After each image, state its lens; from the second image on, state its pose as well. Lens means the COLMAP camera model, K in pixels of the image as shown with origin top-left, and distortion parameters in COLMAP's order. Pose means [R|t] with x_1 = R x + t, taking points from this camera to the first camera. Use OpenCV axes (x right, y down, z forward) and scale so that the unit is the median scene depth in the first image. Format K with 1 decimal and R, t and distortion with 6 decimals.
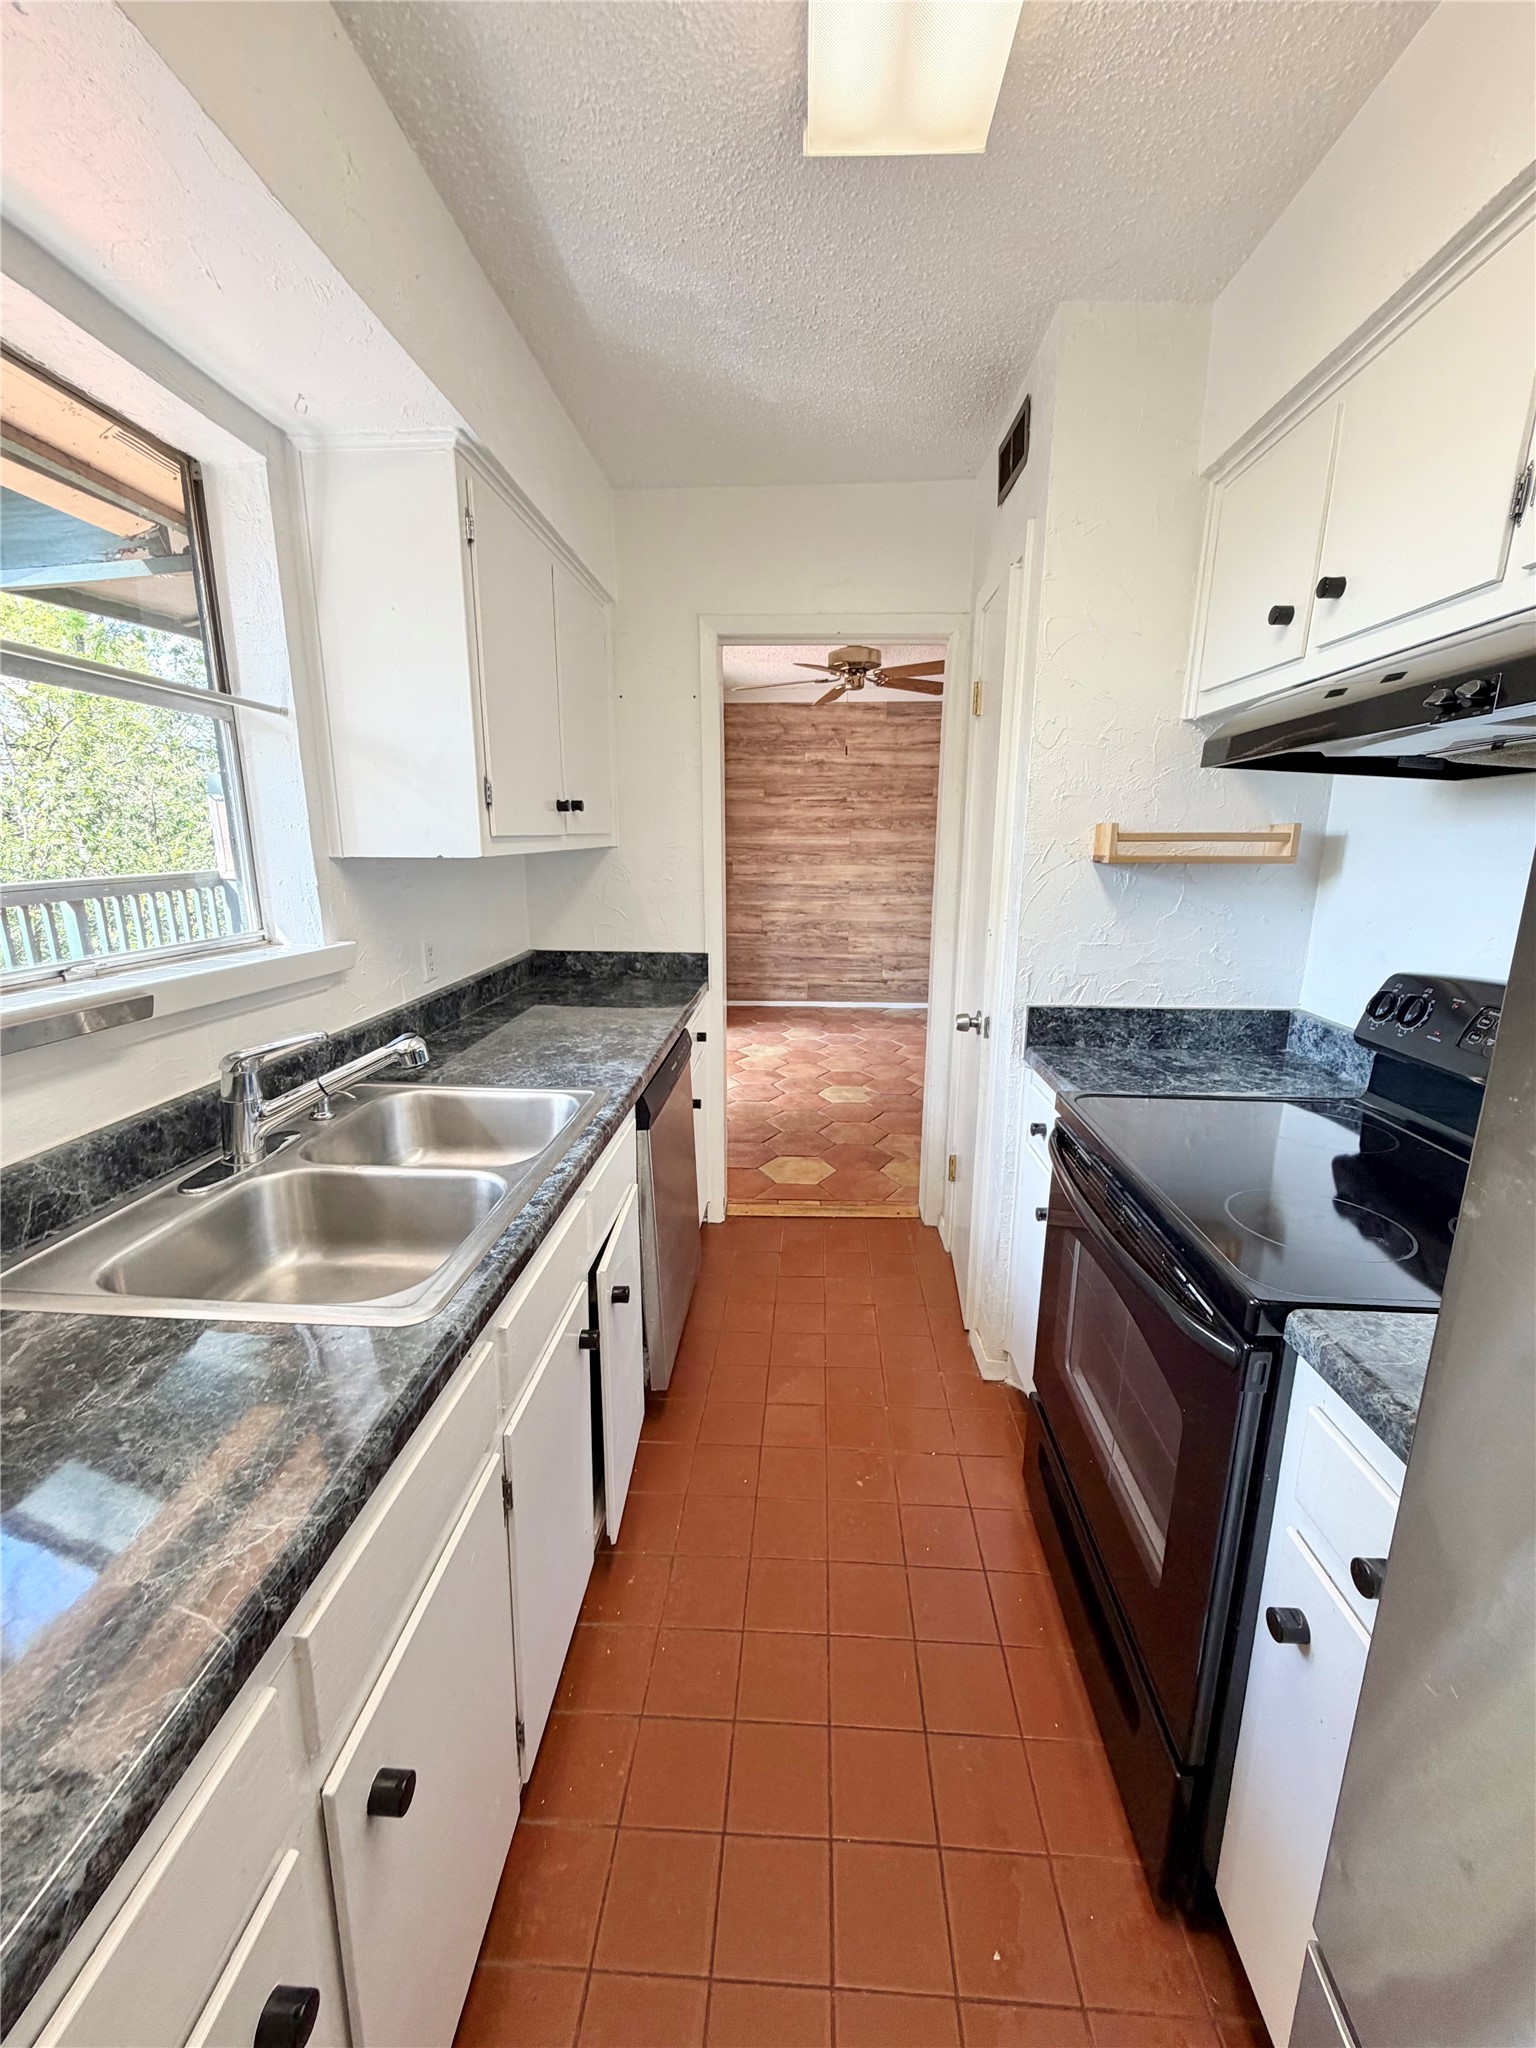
lens RADIAL K [[817.4, 0, 770.3], [0, 817.4, 1029.8], [0, 0, 1]] dist [0.002107, -0.000617]
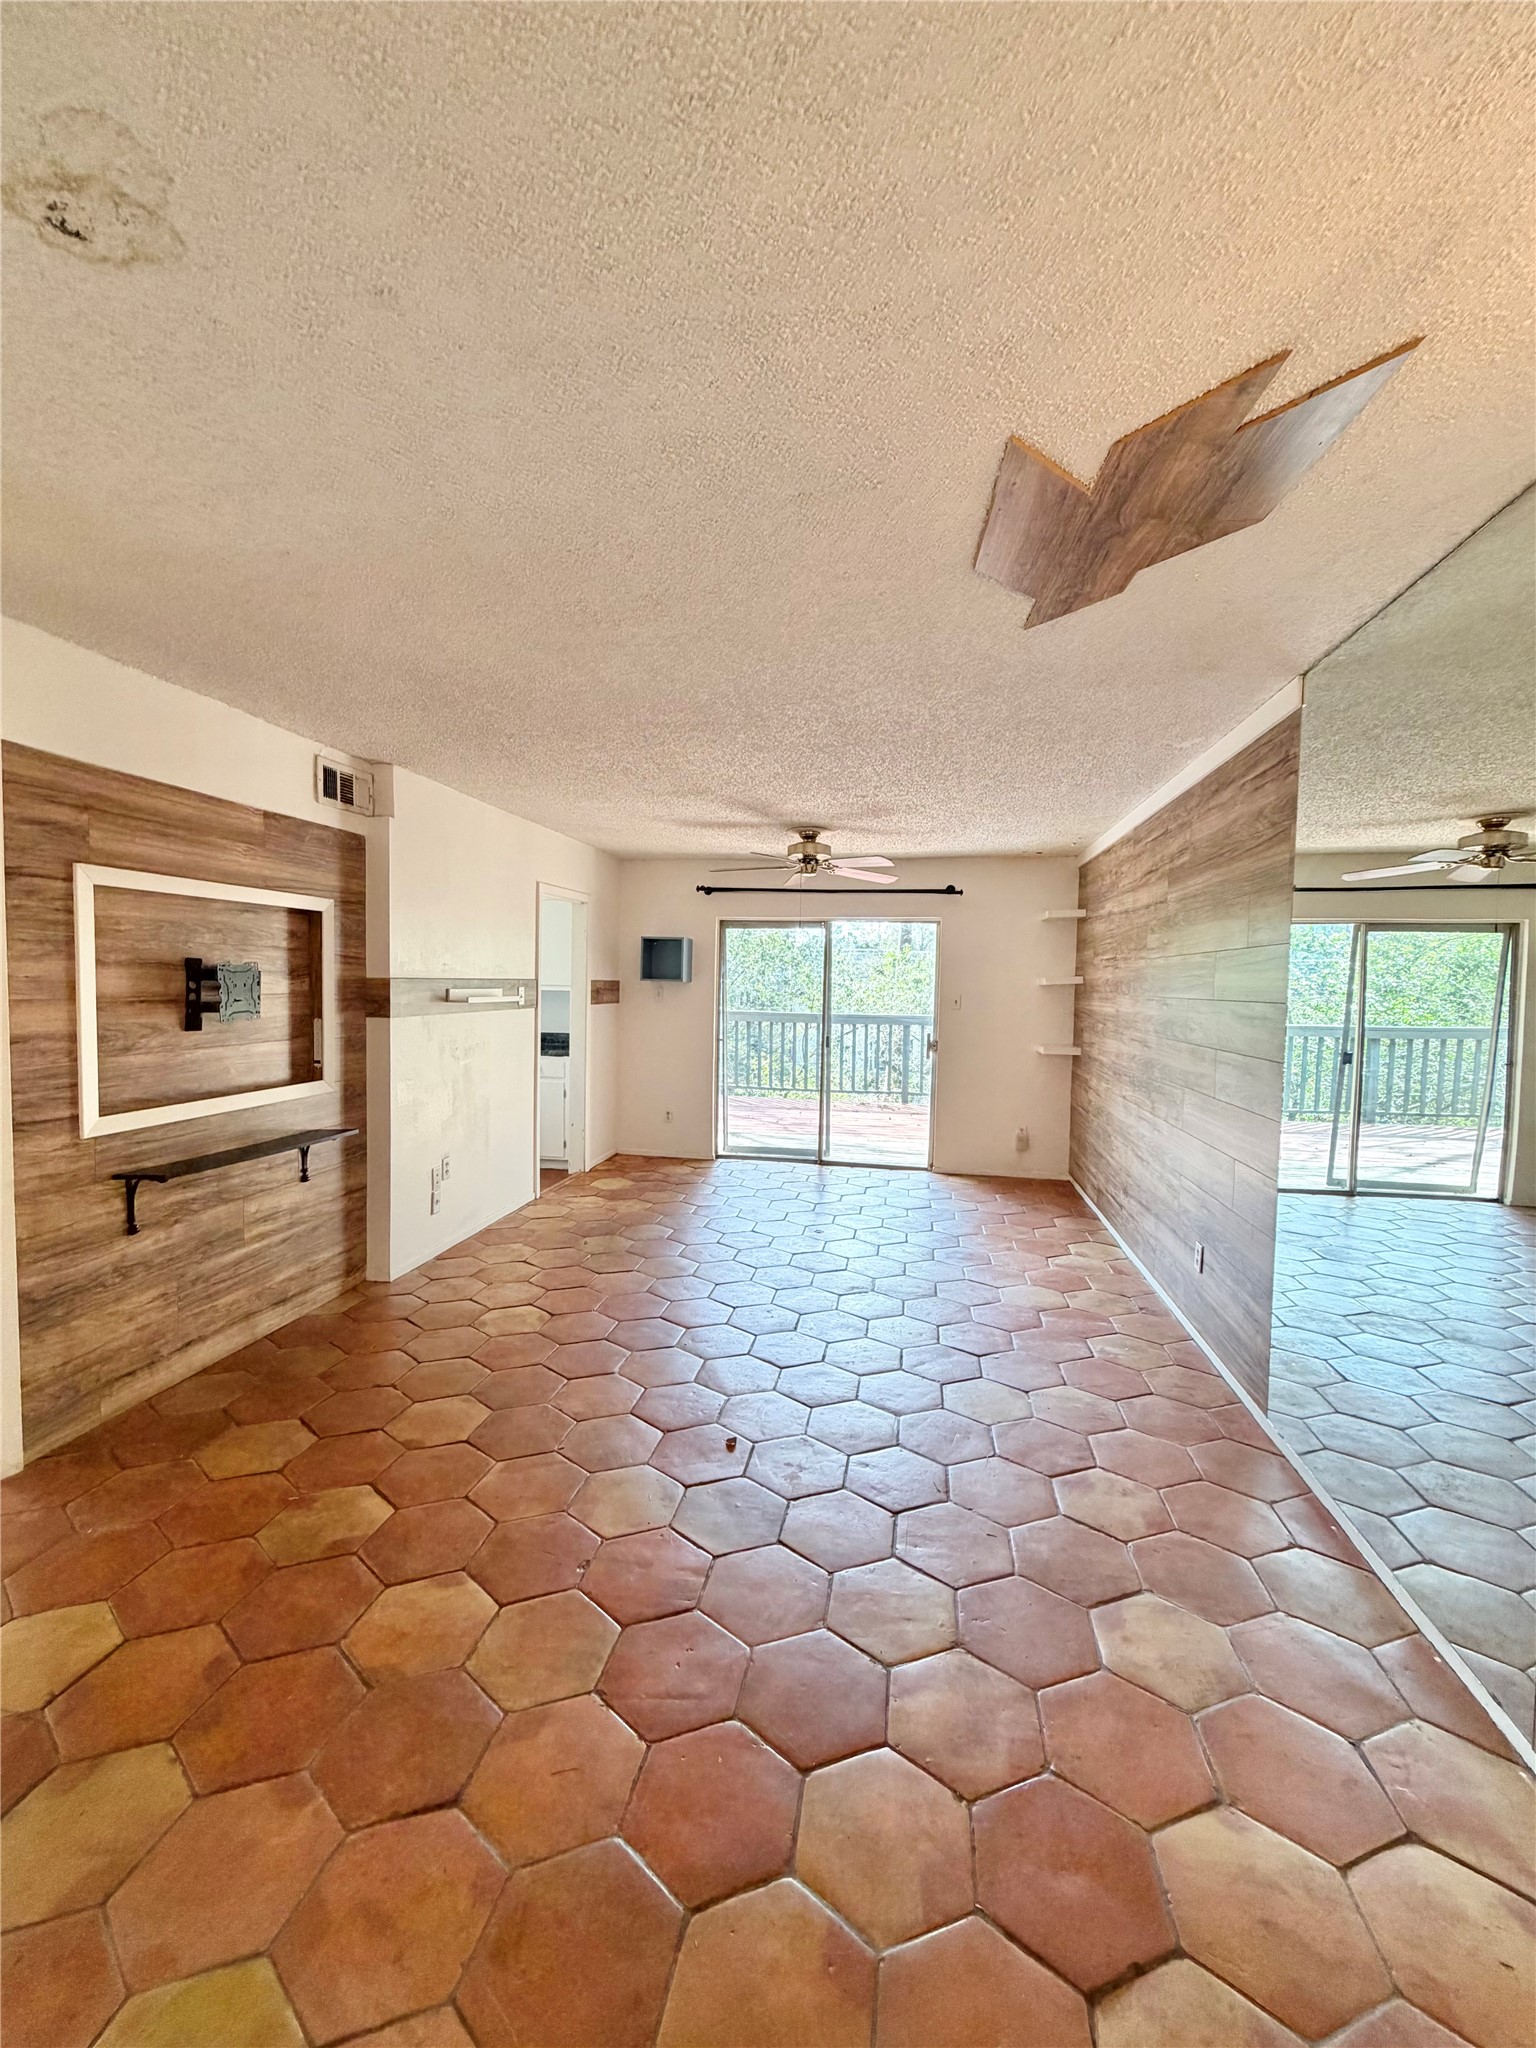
lens RADIAL K [[817.4, 0, 761.0], [0, 817.4, 1023.4], [0, 0, 1]] dist [0.002107, -0.000617]
pose [[-0.135969, 0.044961, -0.989692, 3.252844], [-0.250848, 0.964855, 0.078295, -0.705924], [0.958430, 0.258908, -0.119912, 2.816750]]
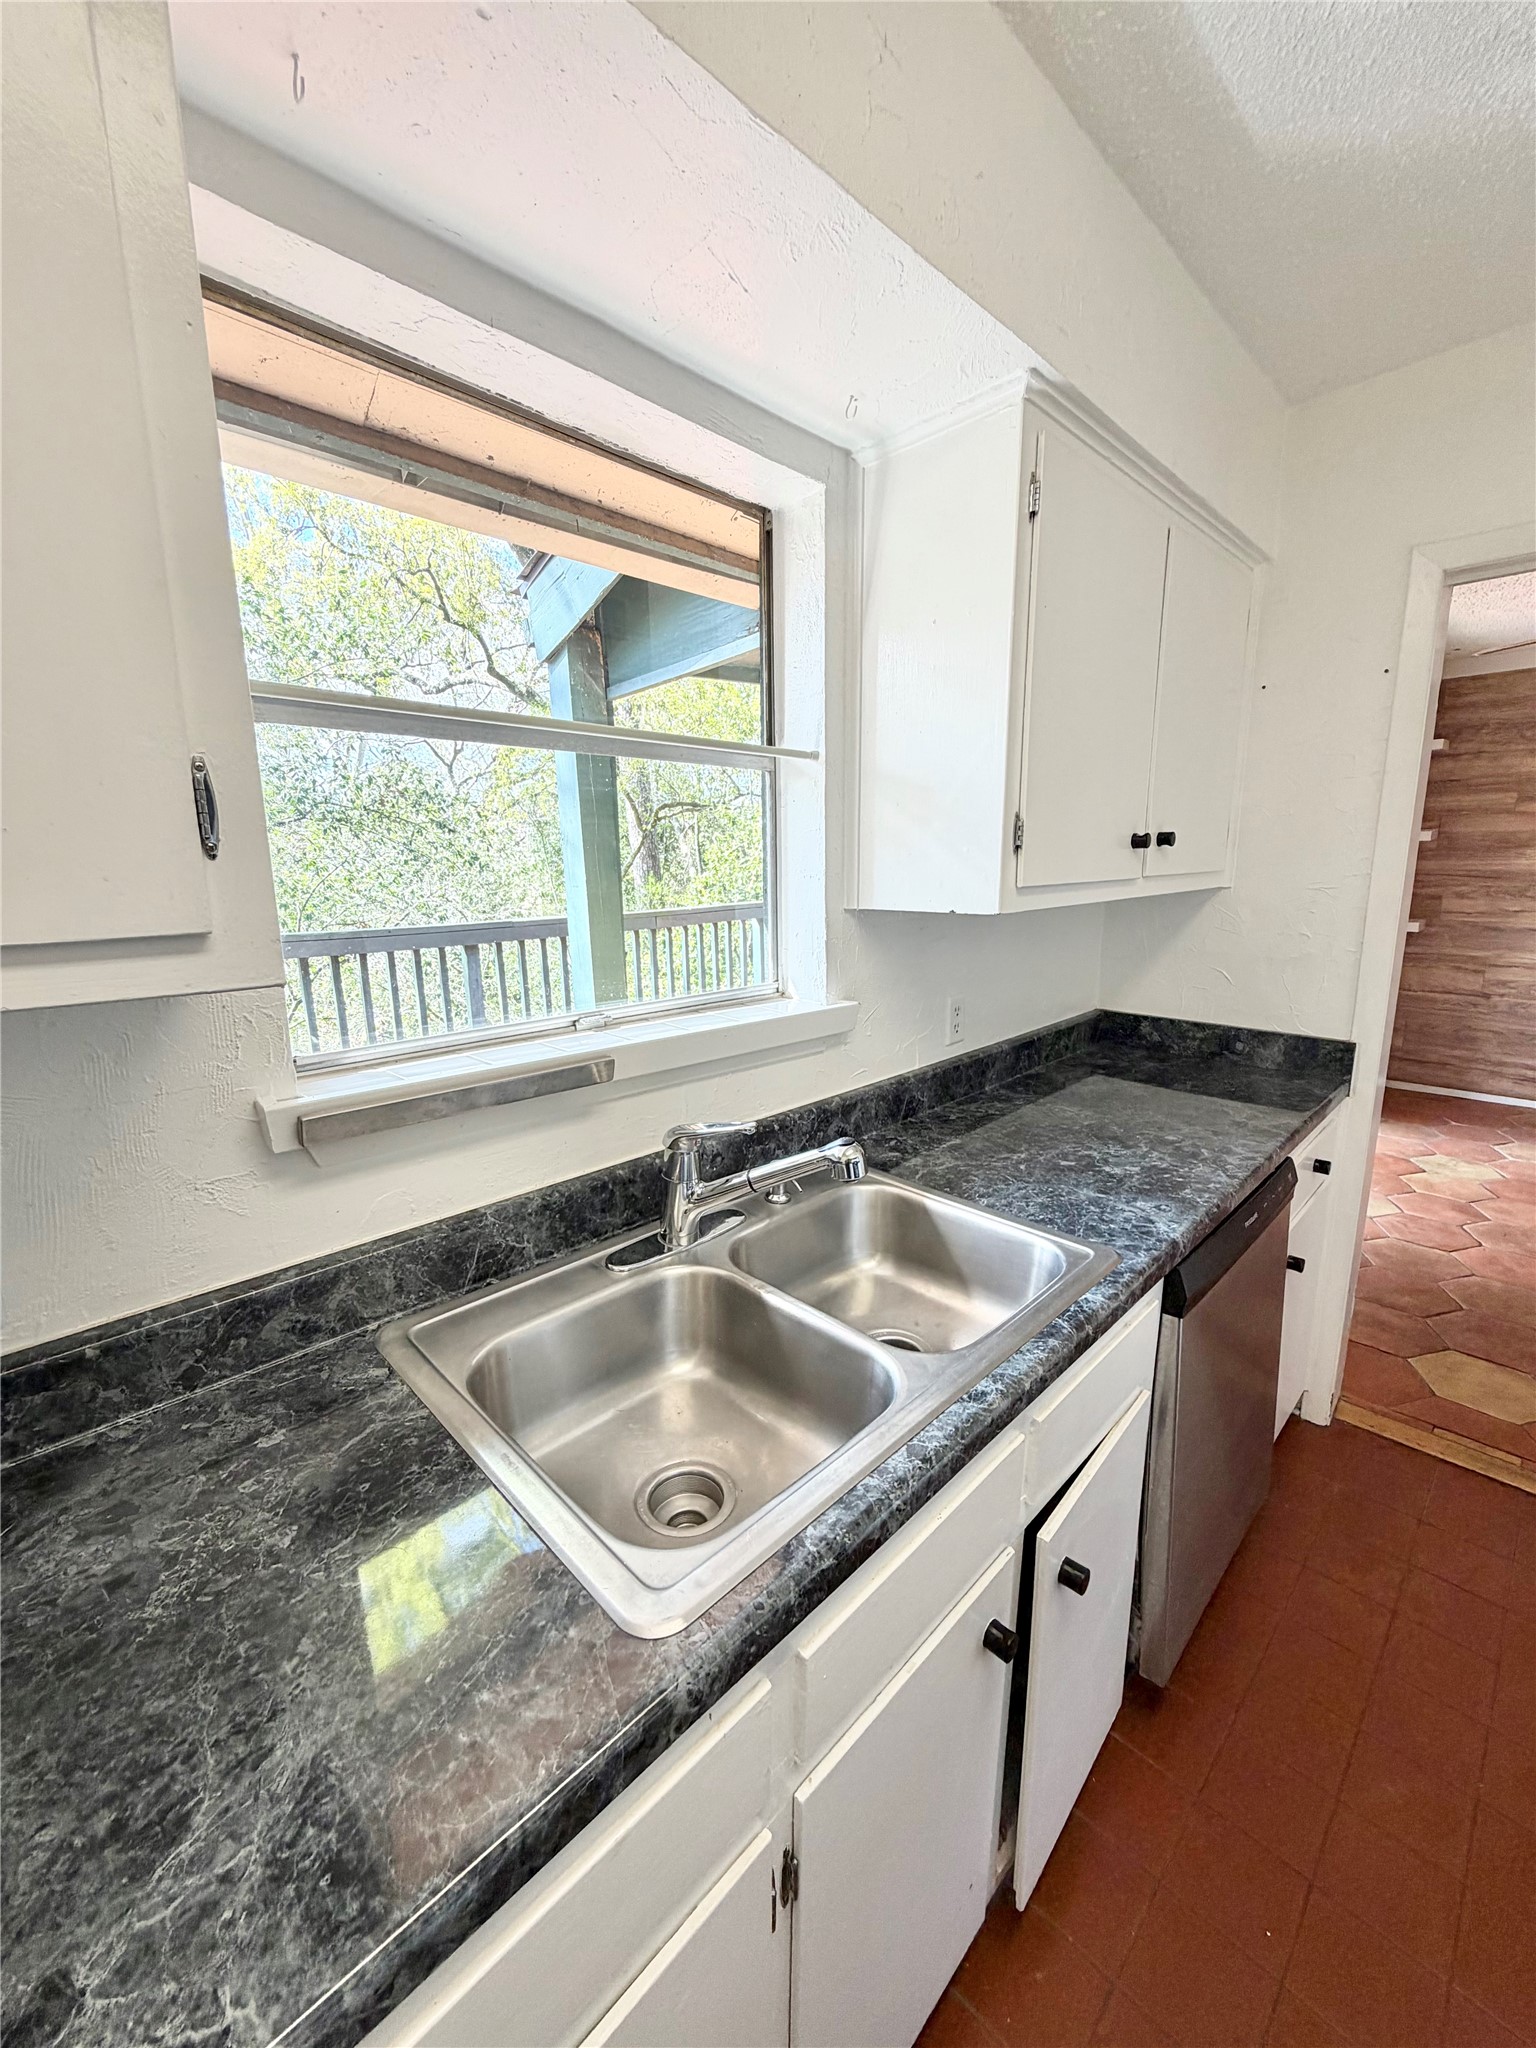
lens RADIAL K [[817.4, 0, 773.5], [0, 817.4, 1021.8], [0, 0, 1]] dist [0.002107, -0.000617]
pose [[0.741657, 0.119596, -0.660032, 0.020078], [-0.140752, 0.989818, 0.021194, -0.095264], [0.655846, 0.077182, 0.750938, 0.273307]]
